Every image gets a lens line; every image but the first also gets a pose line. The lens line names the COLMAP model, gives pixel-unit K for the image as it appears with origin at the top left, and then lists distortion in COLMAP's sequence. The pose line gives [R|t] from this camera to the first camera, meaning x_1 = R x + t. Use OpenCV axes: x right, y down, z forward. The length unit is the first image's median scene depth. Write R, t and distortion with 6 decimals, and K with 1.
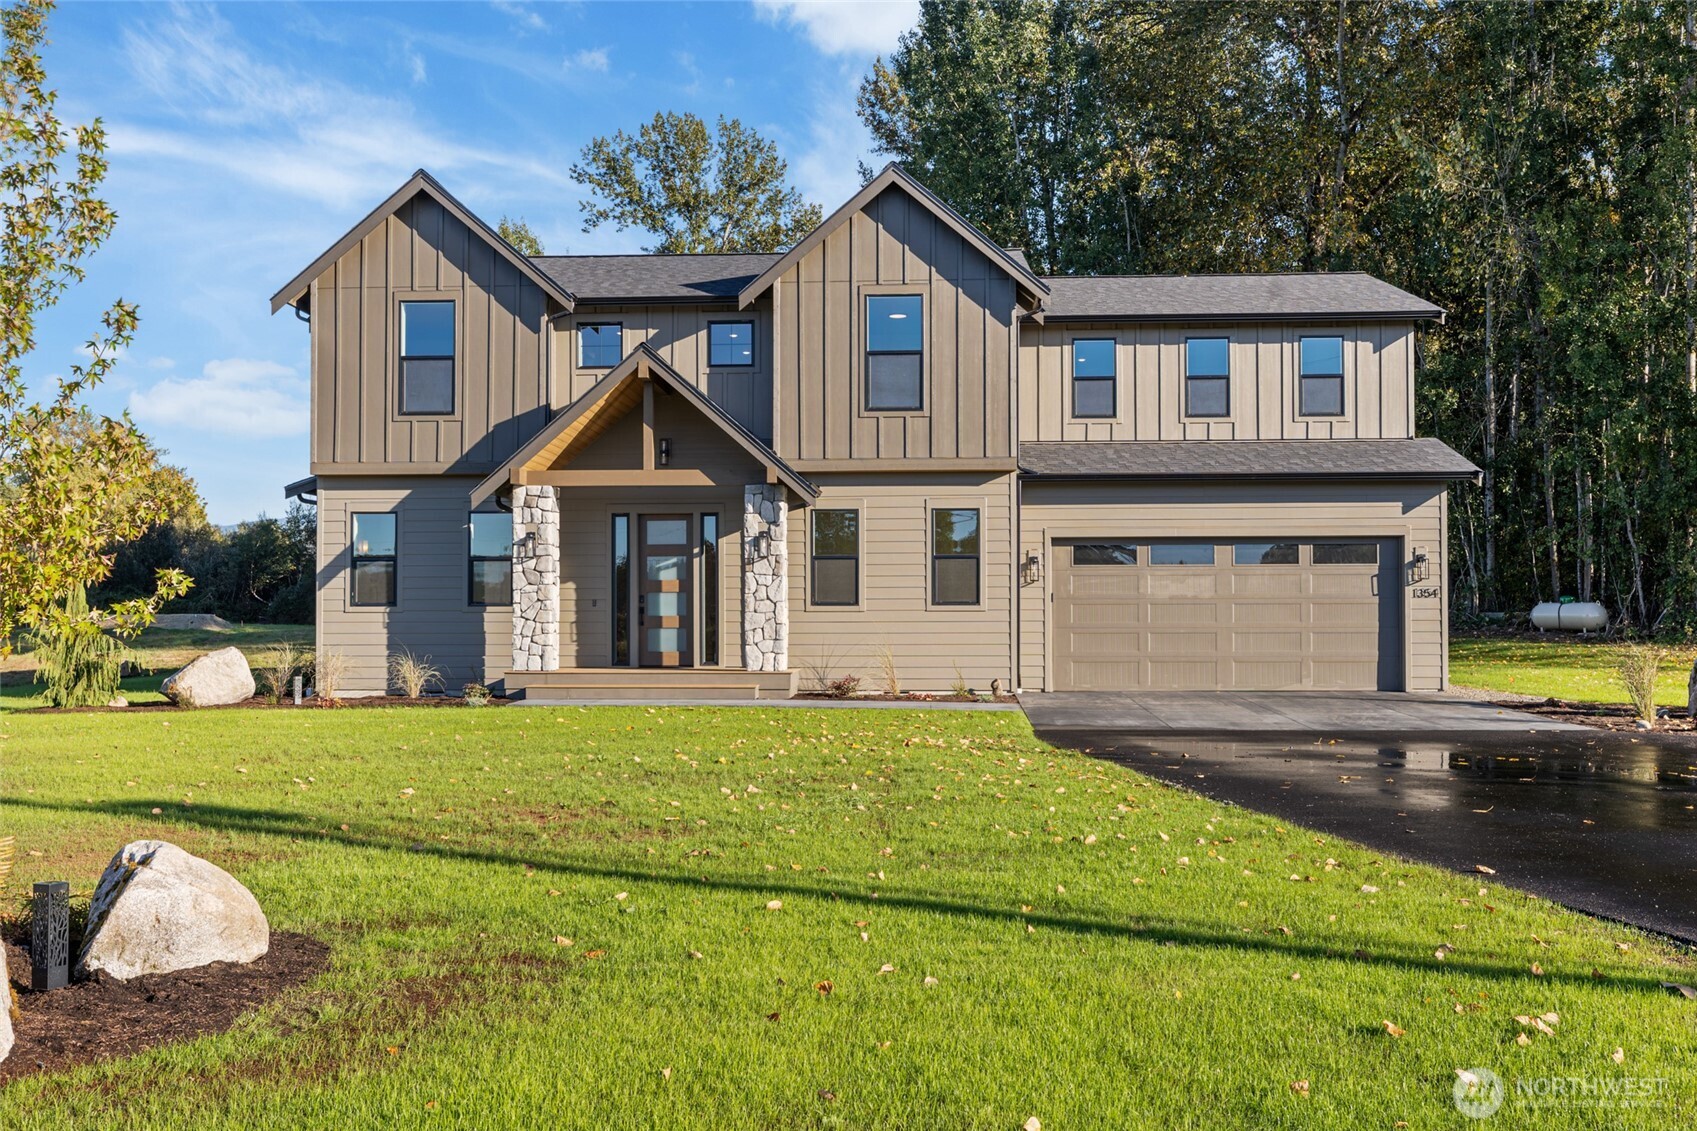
lens RADIAL K [[1704.5, 0, 848.0], [0, 1704.5, 573.6], [0, 0, 1]] dist [-0.001774, 0.000000]
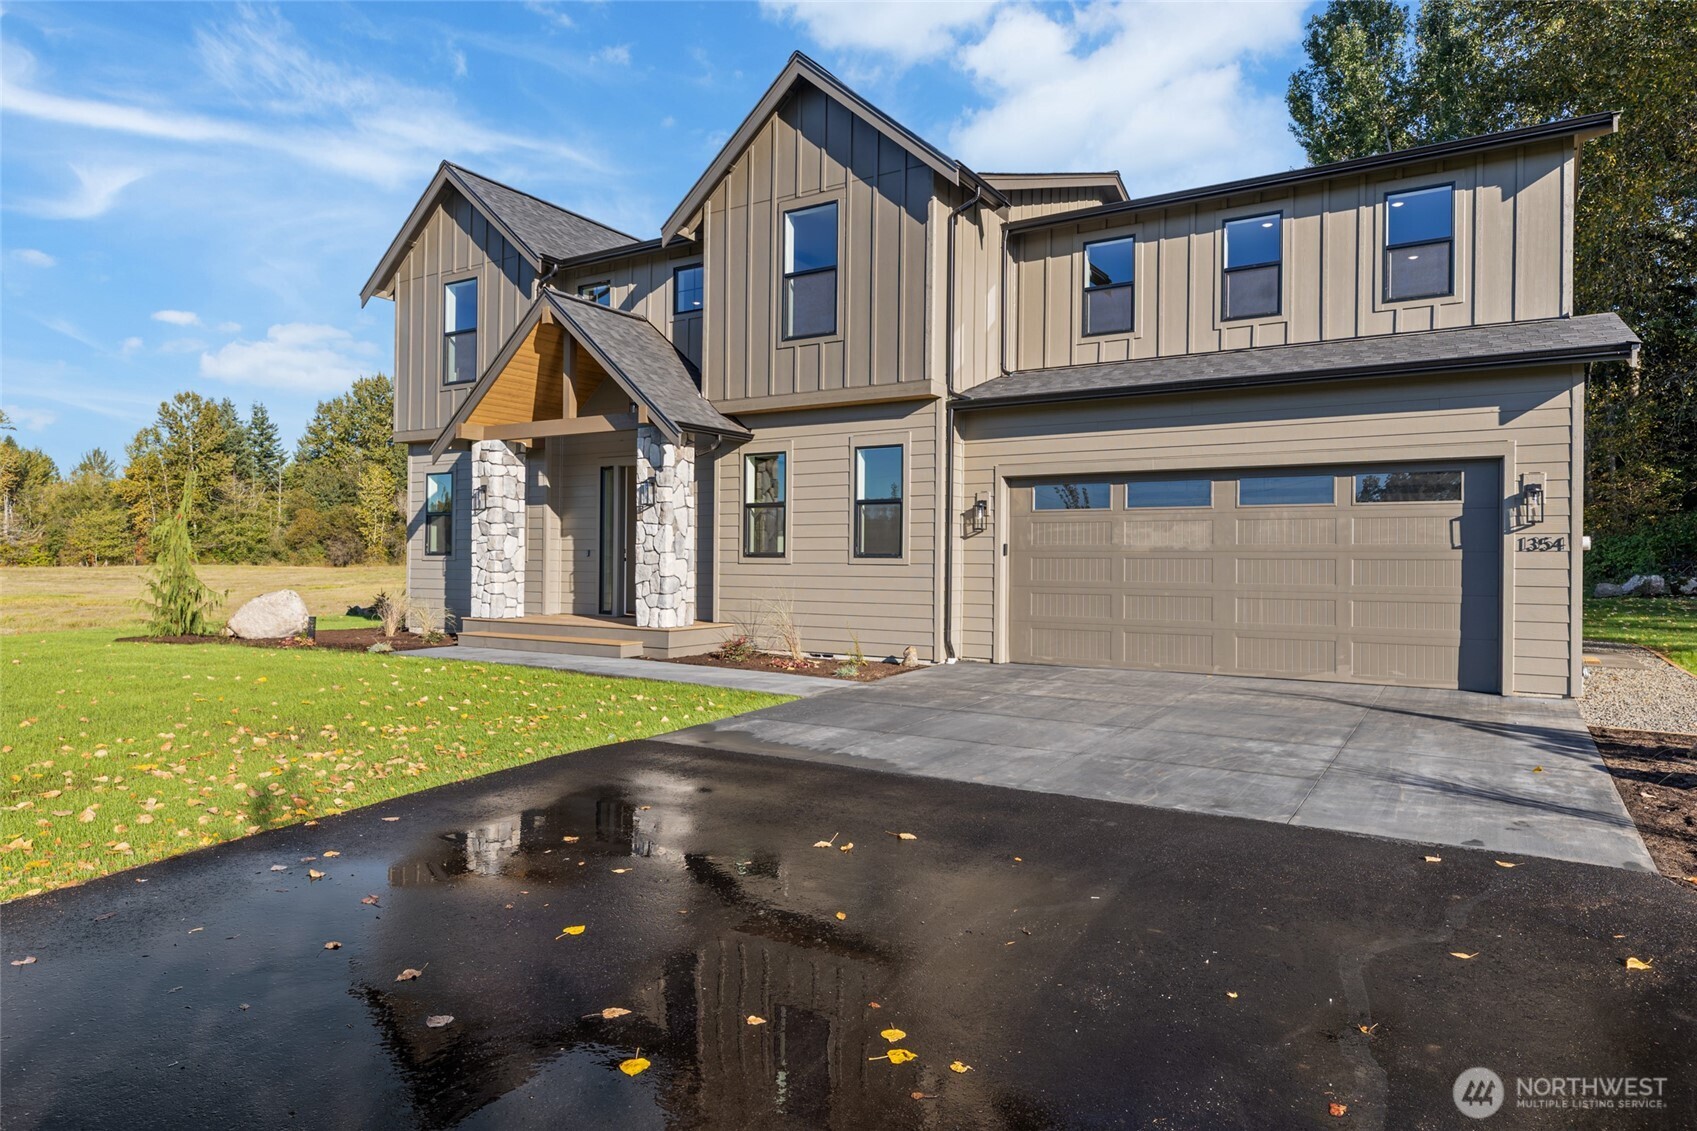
lens RADIAL K [[1029.5, 0, 851.1], [0, 1029.5, 554.0], [0, 0, 1]] dist [0.002595, 0.001540]
pose [[0.870652, 0.004771, -0.491876, 0.302944], [0.004414, 0.999837, 0.017510, 0.007241], [0.491879, -0.017416, 0.870489, 0.531237]]
